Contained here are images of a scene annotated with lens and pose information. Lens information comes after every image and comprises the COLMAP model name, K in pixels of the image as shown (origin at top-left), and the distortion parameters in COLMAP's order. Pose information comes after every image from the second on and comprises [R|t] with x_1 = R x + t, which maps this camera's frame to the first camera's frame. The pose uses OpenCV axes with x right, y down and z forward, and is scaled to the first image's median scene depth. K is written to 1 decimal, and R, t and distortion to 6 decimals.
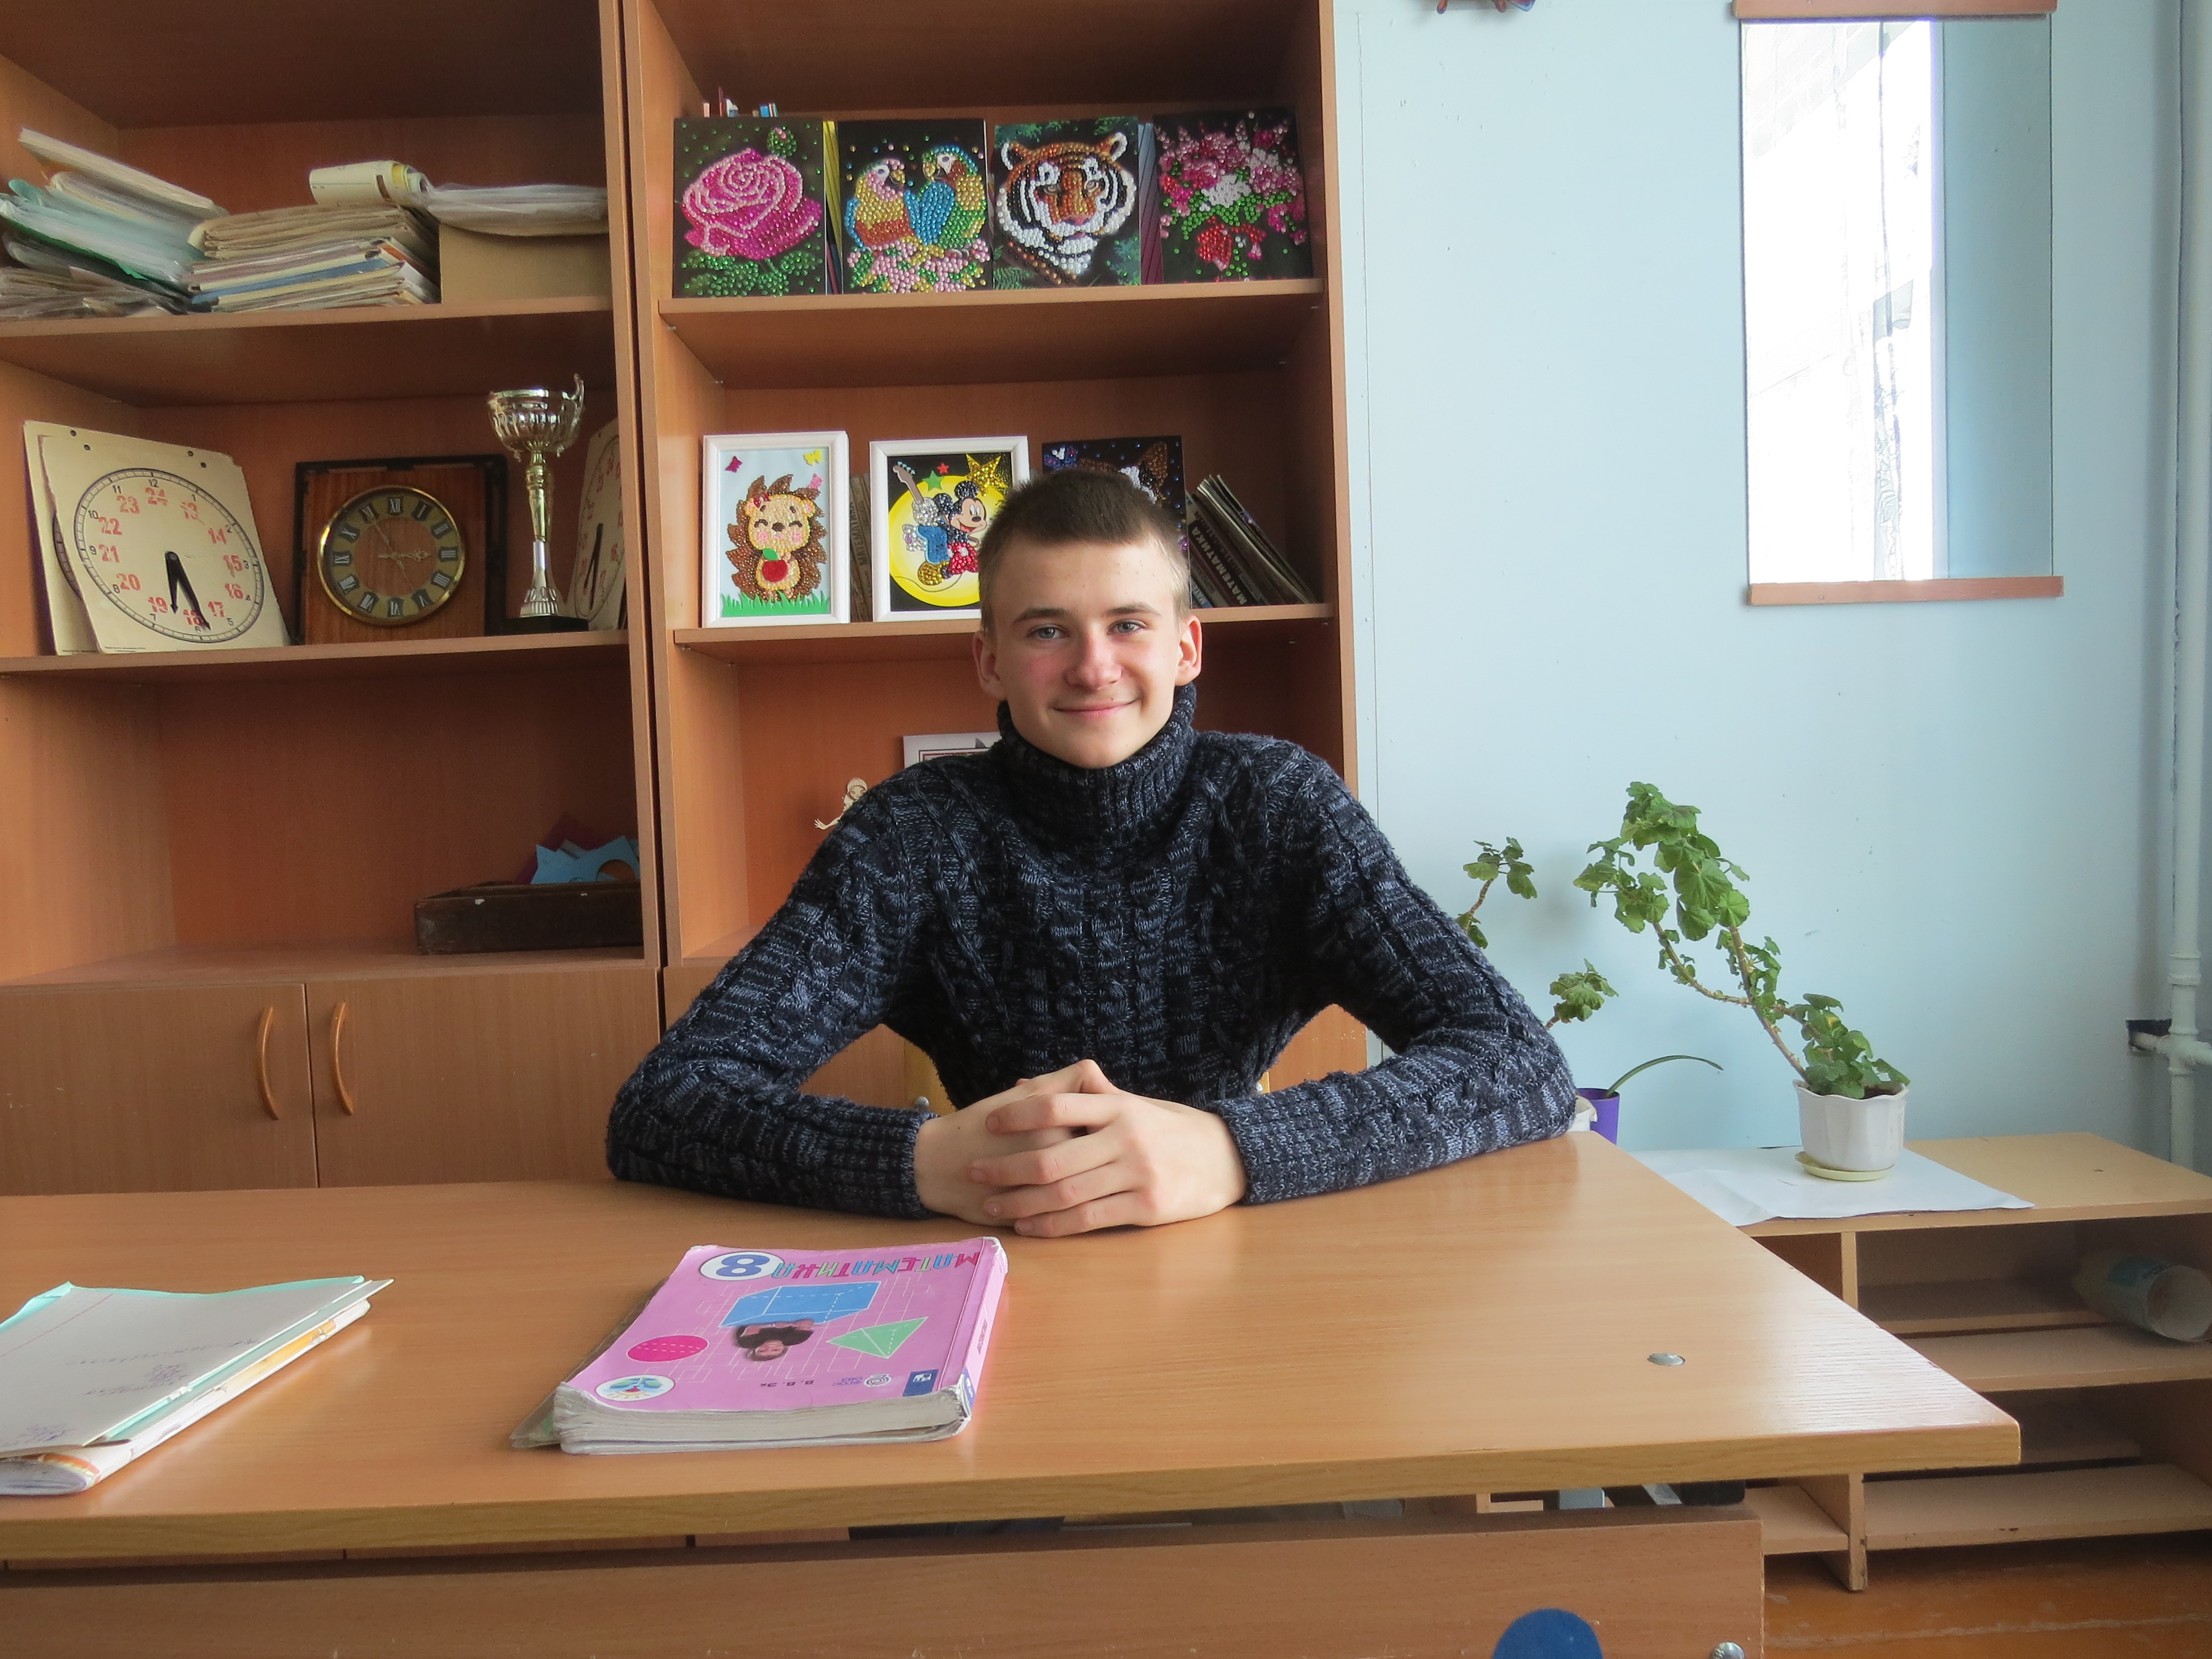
lens RADIAL K [[1554.3, 0, 1108.6], [0, 1554.3, 829.9], [0, 0, 1]] dist [-0.031489, 0.018150]
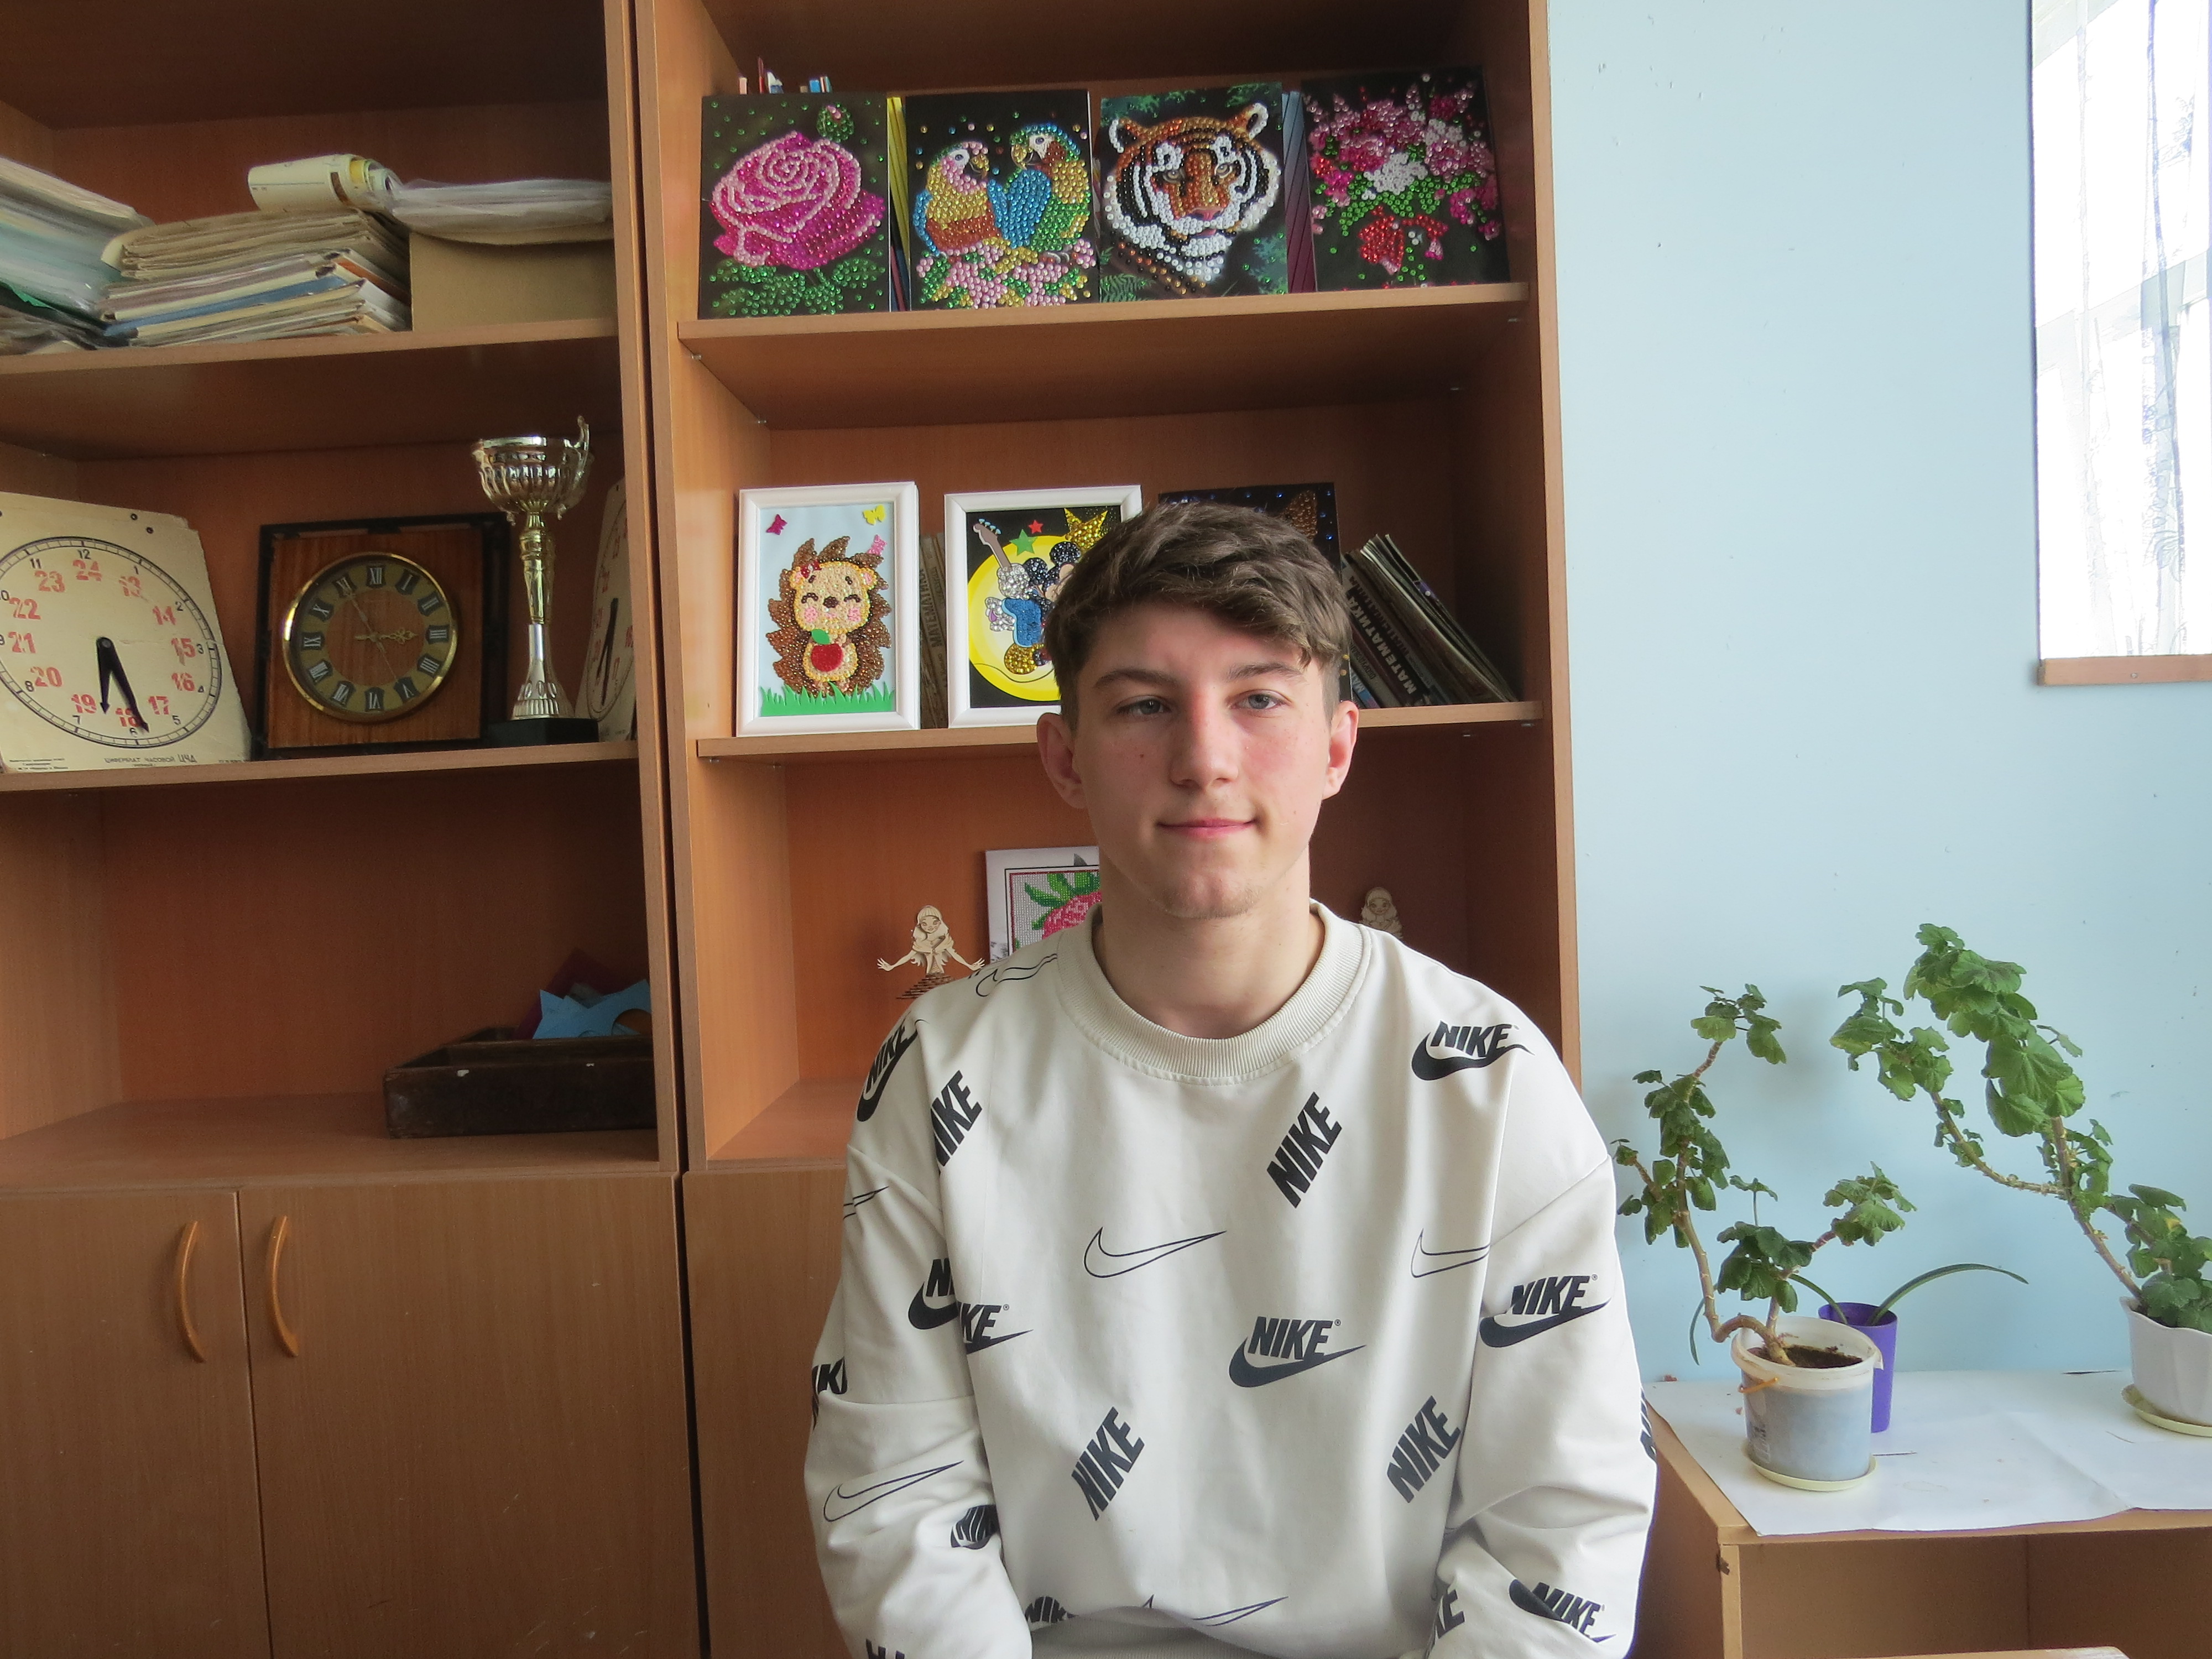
lens RADIAL K [[1554.3, 0, 1112.1], [0, 1554.3, 839.4], [0, 0, 1]] dist [-0.031489, 0.018150]
pose [[0.998895, -0.000817, -0.046982, -0.031098], [0.000489, 0.999975, -0.006984, -0.068631], [0.046986, 0.006953, 0.998871, 0.209547]]
